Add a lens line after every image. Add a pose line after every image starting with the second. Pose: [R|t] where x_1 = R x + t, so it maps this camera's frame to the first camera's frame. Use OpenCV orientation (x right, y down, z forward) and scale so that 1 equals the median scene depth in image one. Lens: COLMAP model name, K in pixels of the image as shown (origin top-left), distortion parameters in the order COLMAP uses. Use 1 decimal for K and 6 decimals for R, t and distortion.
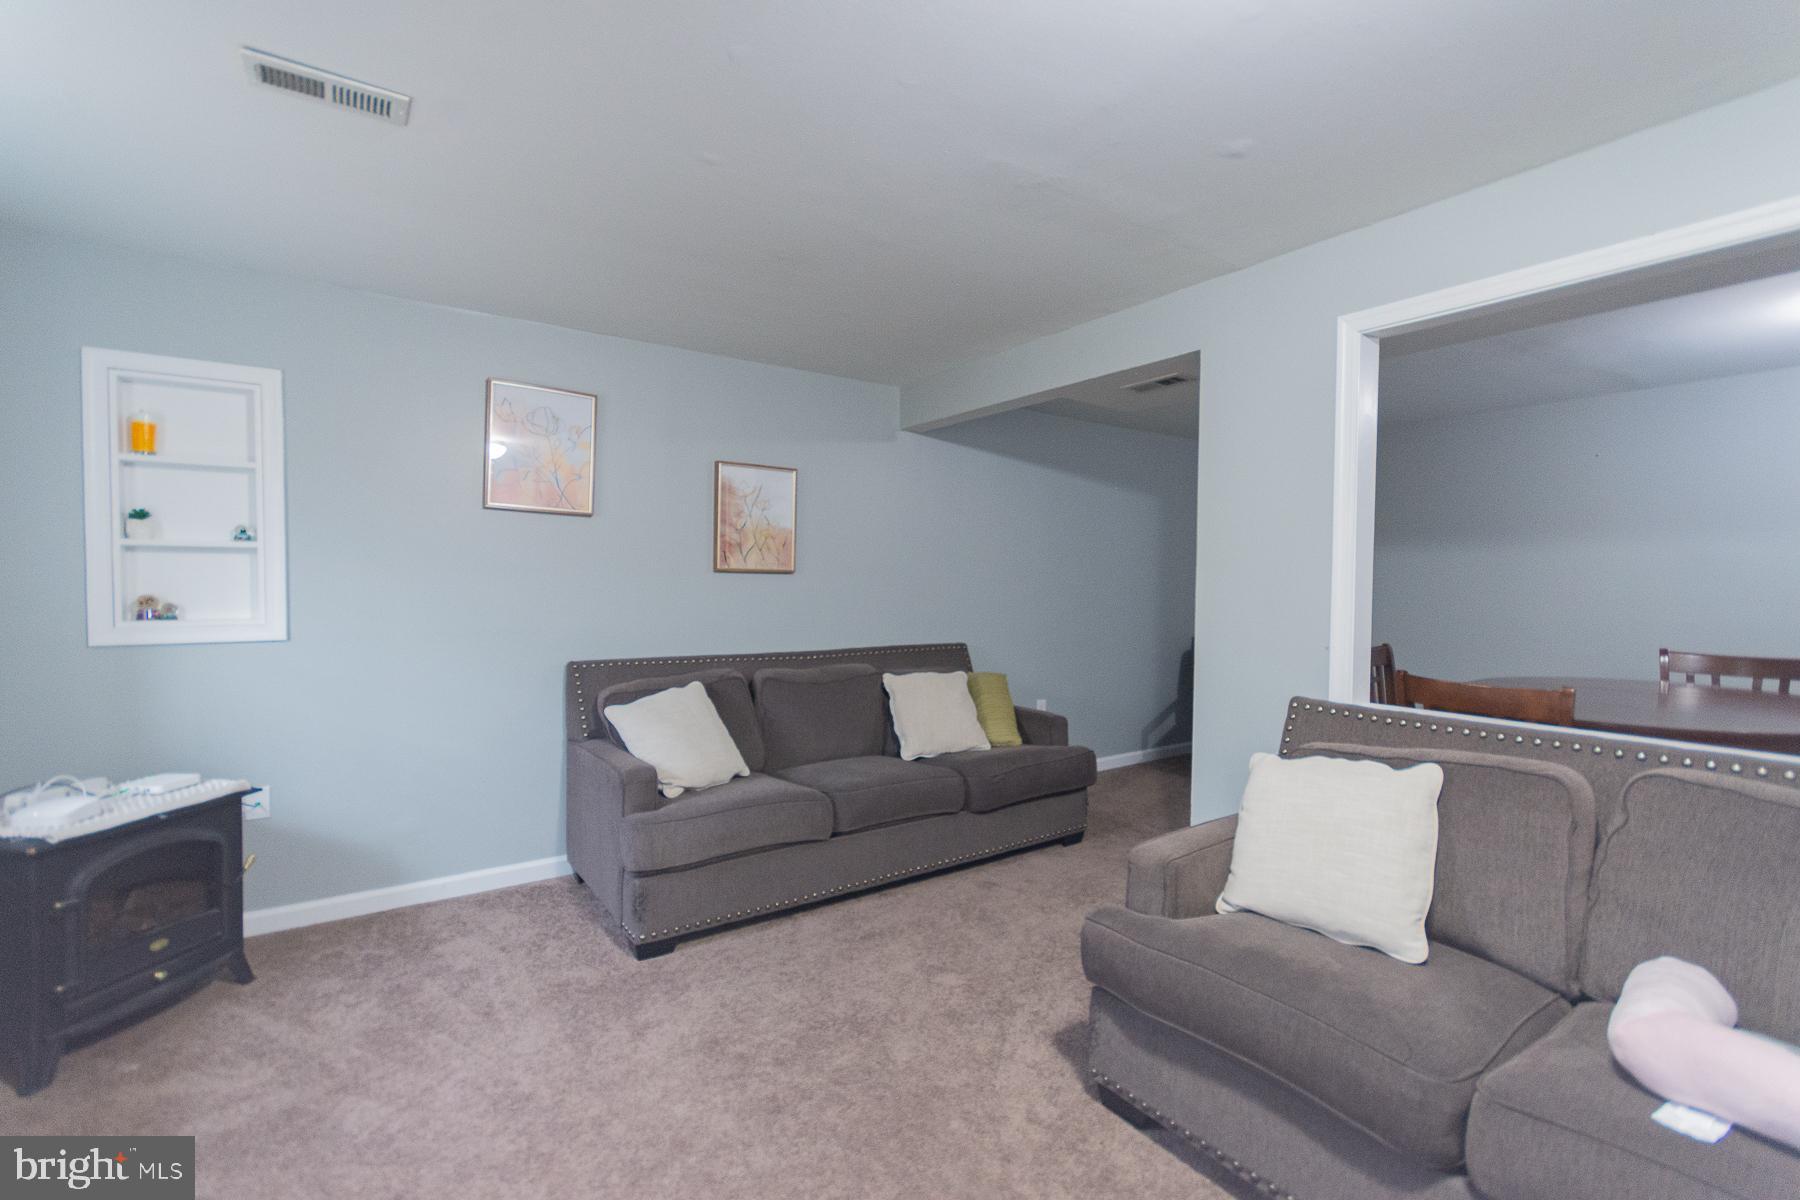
lens RADIAL K [[790.3, 0, 900.1], [0, 790.3, 601.6], [0, 0, 1]] dist [0.003738, -0.001023]
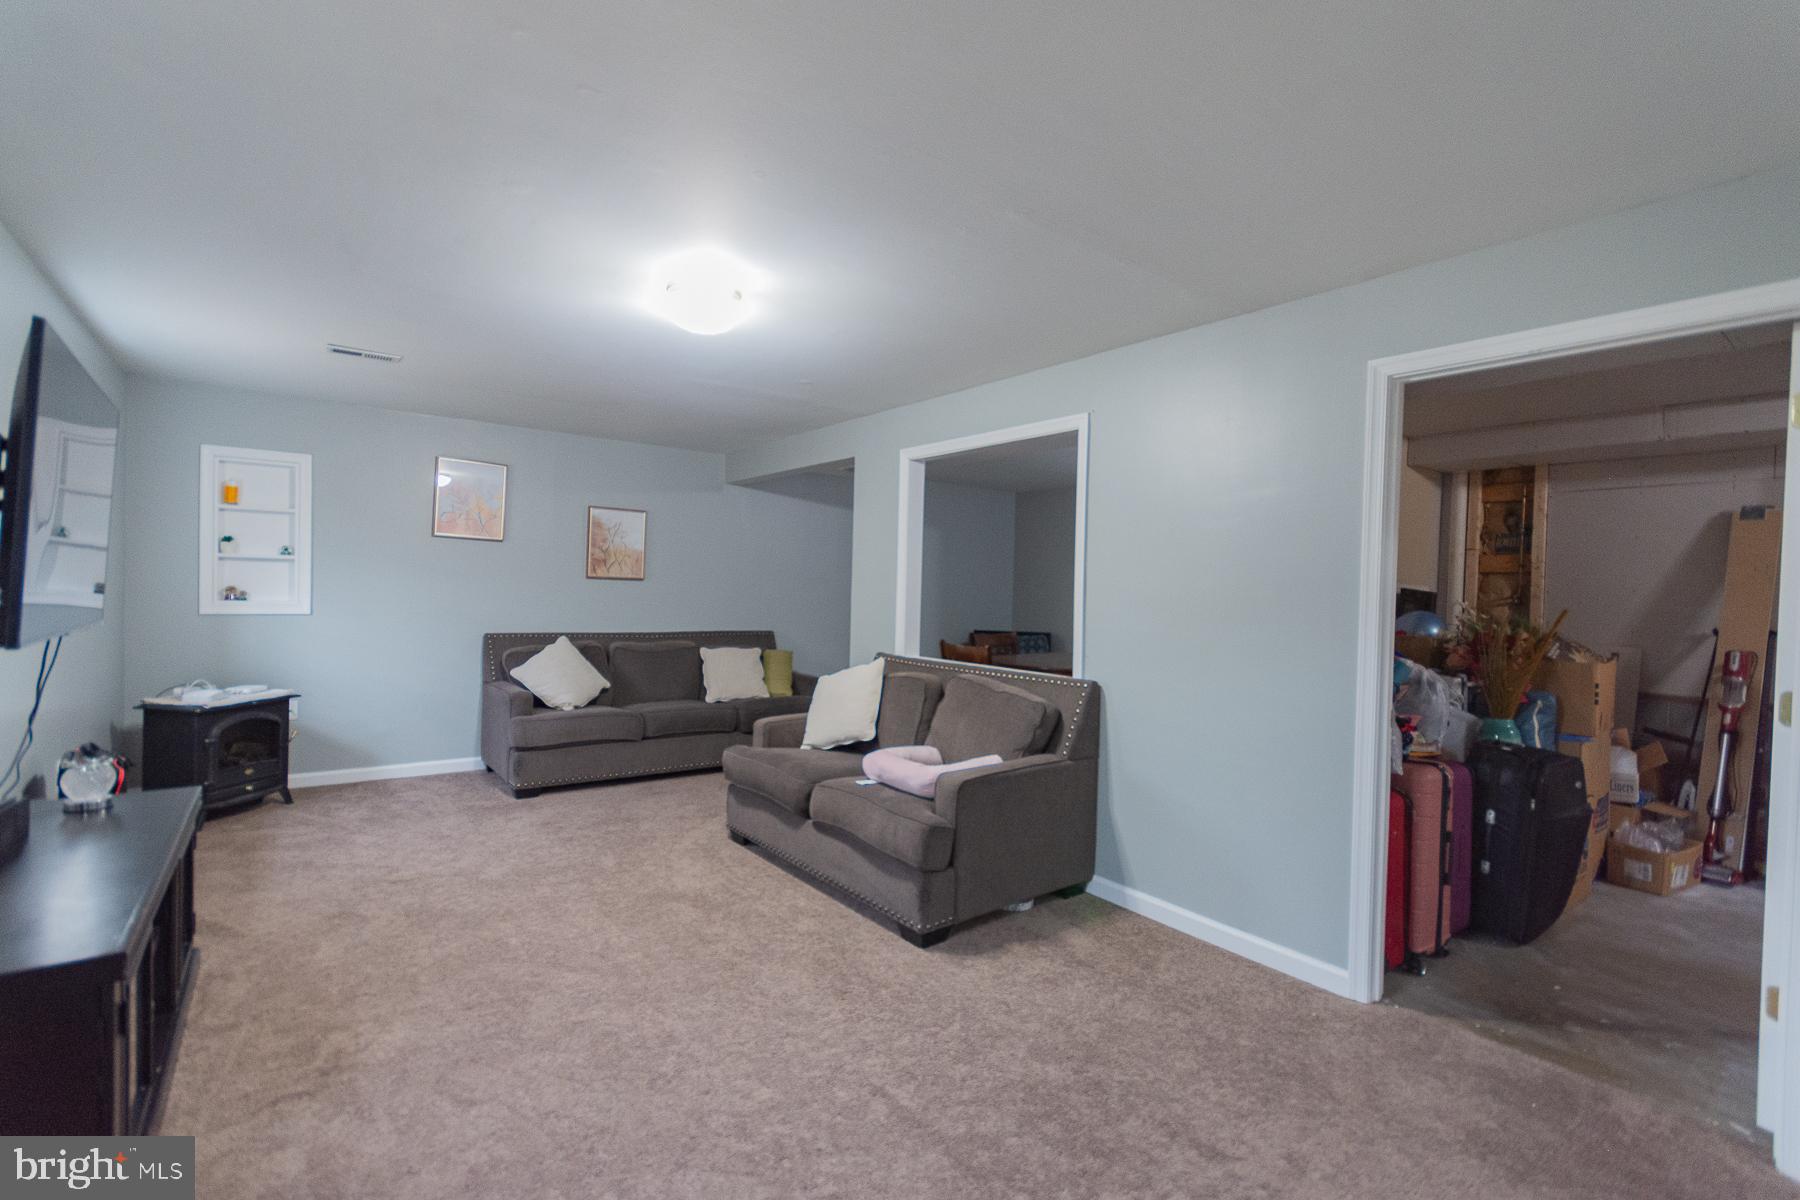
lens RADIAL K [[805.4, 0, 898.2], [0, 805.4, 602.1], [0, 0, 1]] dist [0.005244, 0.000312]
pose [[0.998991, 0.017851, 0.041208, 0.432793], [-0.017380, 0.999780, -0.011757, 0.023159], [-0.041409, 0.011029, 0.999081, -0.826030]]
